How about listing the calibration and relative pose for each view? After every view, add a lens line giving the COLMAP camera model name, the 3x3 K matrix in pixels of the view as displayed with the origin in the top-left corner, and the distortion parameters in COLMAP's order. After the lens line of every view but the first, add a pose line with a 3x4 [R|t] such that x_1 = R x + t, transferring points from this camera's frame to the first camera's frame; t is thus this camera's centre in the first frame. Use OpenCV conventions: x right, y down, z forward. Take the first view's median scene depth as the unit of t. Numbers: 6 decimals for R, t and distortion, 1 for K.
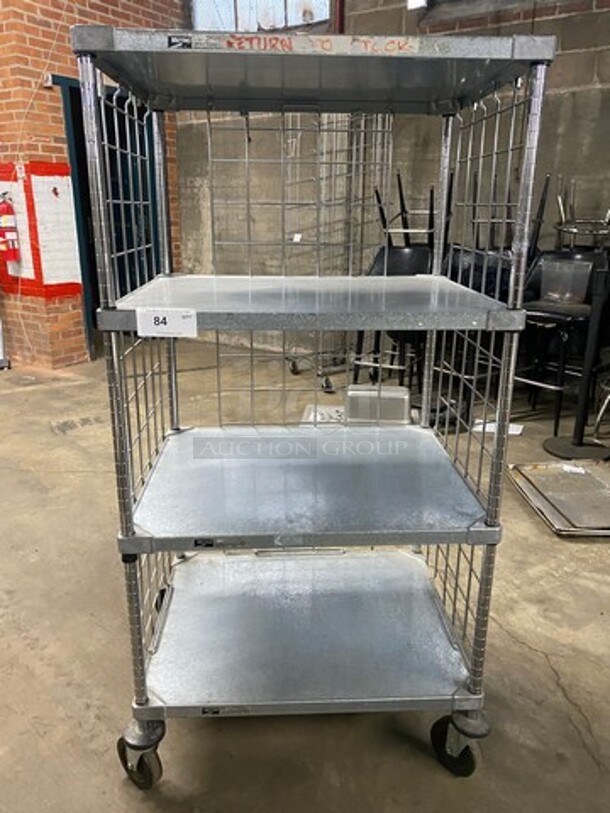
lens RADIAL K [[623.2, 0, 301.6], [0, 623.2, 403.3], [0, 0, 1]] dist [0.001929, -0.000201]
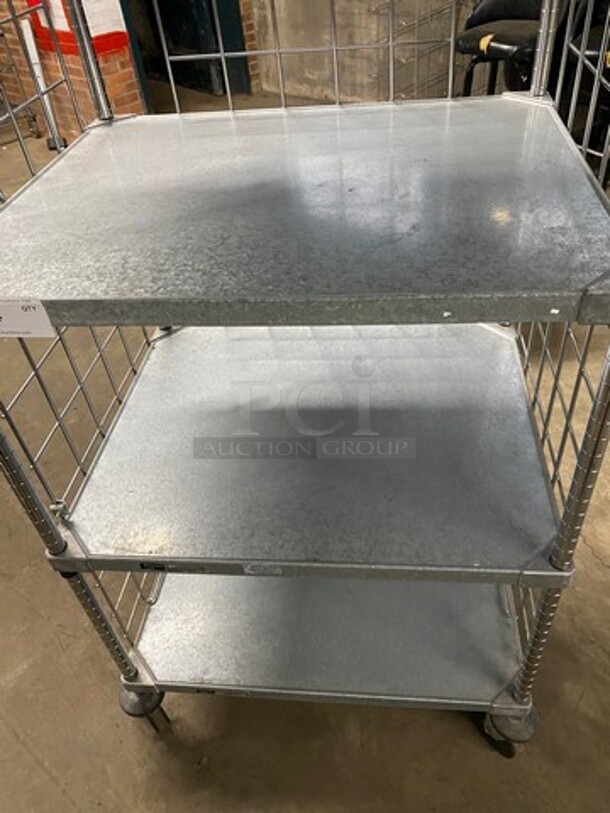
lens RADIAL K [[623.2, 0, 307.4], [0, 623.2, 410.3], [0, 0, 1]] dist [0.001929, -0.000201]
pose [[0.985354, 0.025760, -0.168566, 0.113645], [0.044709, 0.914913, 0.401167, -0.183389], [0.164558, -0.402828, 0.900361, 0.326421]]
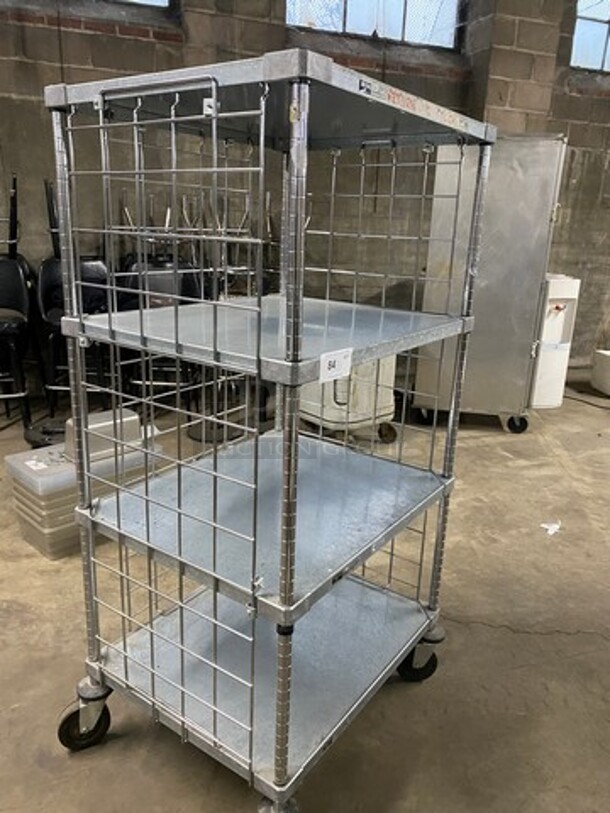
lens RADIAL K [[623.2, 0, 300.0], [0, 623.2, 404.8], [0, 0, 1]] dist [0.001929, -0.000201]
pose [[0.621246, -0.206434, 0.755935, -0.683968], [0.201357, 0.974339, 0.100596, -0.120316], [-0.757303, 0.089718, 0.646871, 0.283507]]
